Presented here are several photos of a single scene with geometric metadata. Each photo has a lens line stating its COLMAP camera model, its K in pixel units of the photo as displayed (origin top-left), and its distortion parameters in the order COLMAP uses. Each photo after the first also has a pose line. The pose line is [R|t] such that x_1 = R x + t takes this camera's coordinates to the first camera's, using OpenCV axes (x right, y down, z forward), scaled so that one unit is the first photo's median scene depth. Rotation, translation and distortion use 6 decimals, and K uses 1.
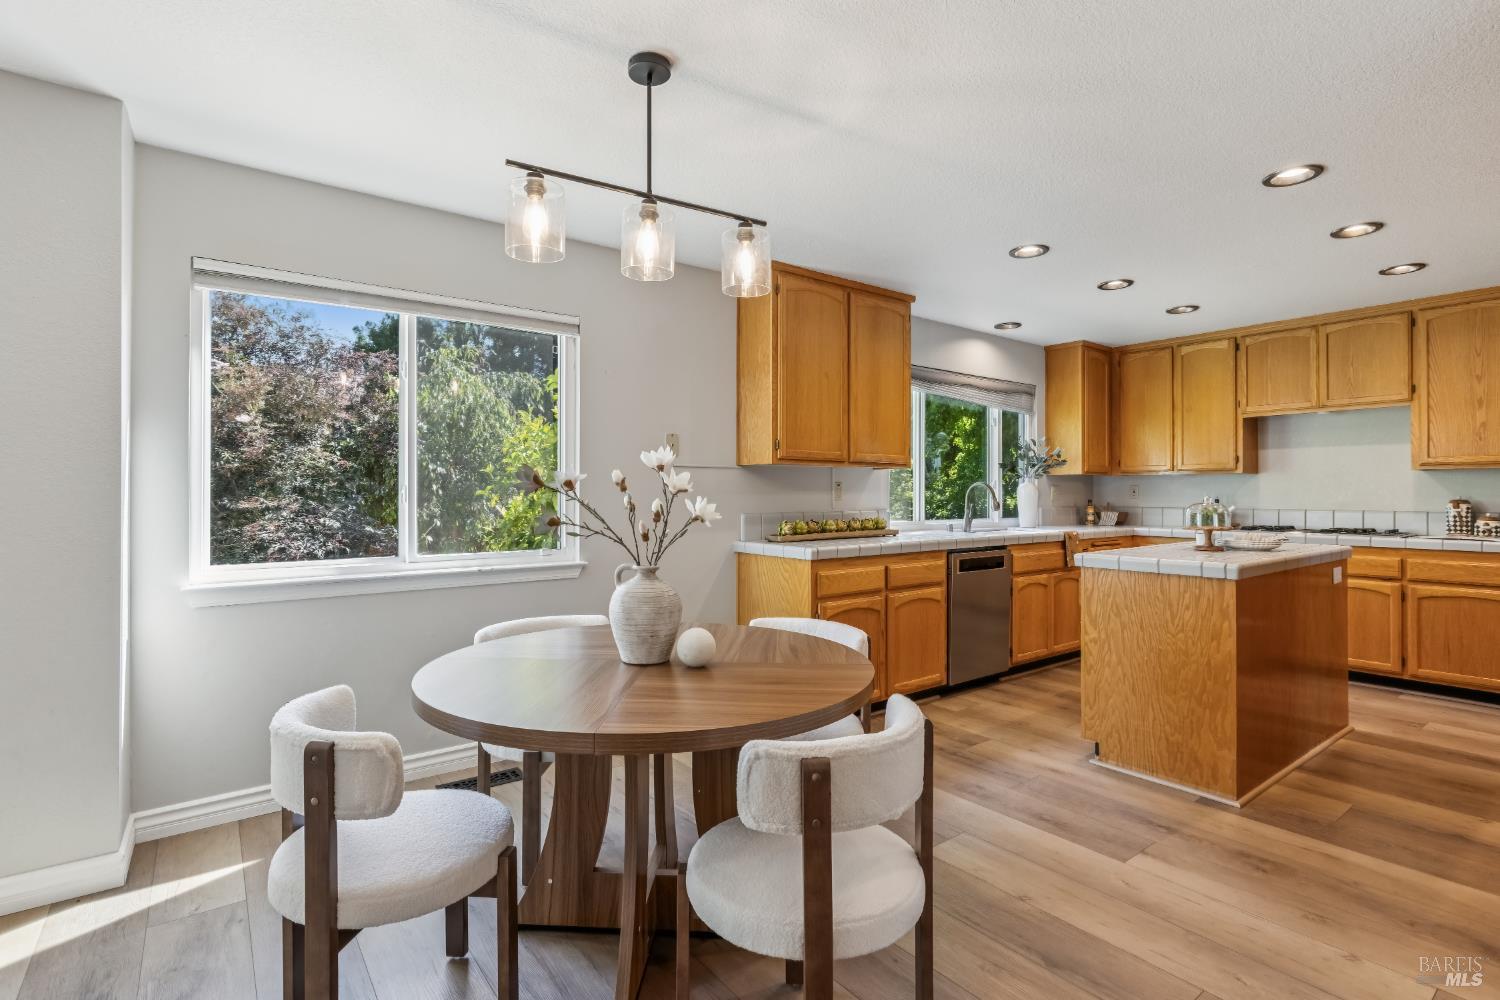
lens RADIAL K [[700.4, 0, 750.0], [0, 700.4, 500.0], [0, 0, 1]] dist [-0.002297, -0.000334]
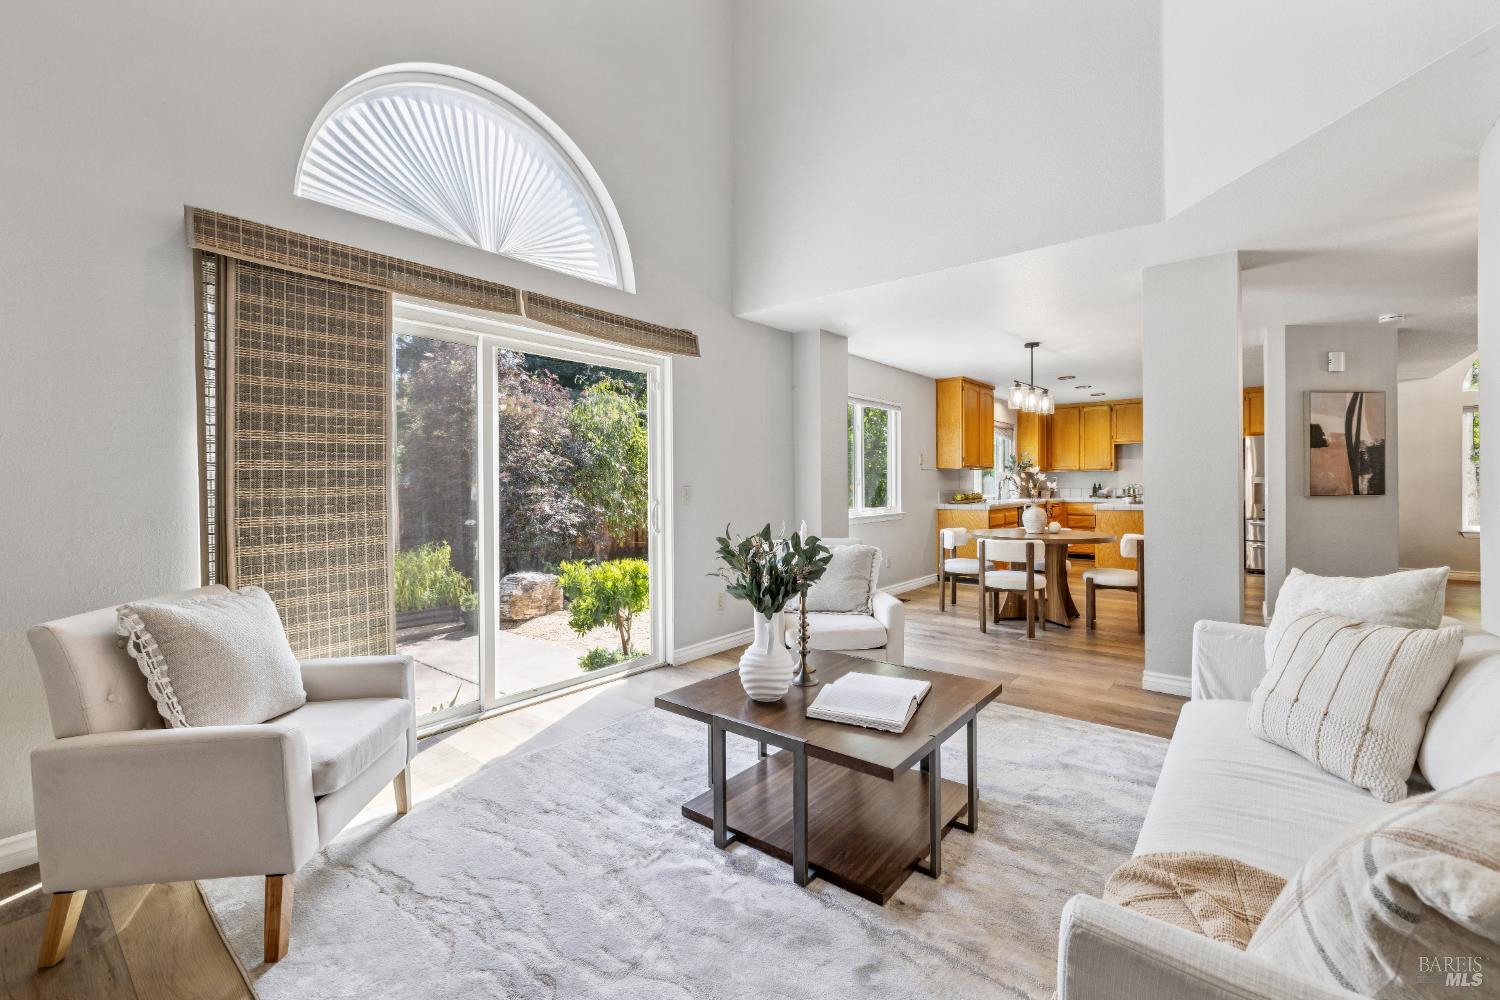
lens RADIAL K [[653.8, 0, 750.0], [0, 653.8, 500.0], [0, 0, 1]] dist [0.003485, 0.000441]
pose [[0.965338, -0.010081, 0.260807, -0.844611], [0.004178, 0.999723, 0.023178, -0.001832], [-0.260968, -0.021285, 0.965113, -0.595900]]
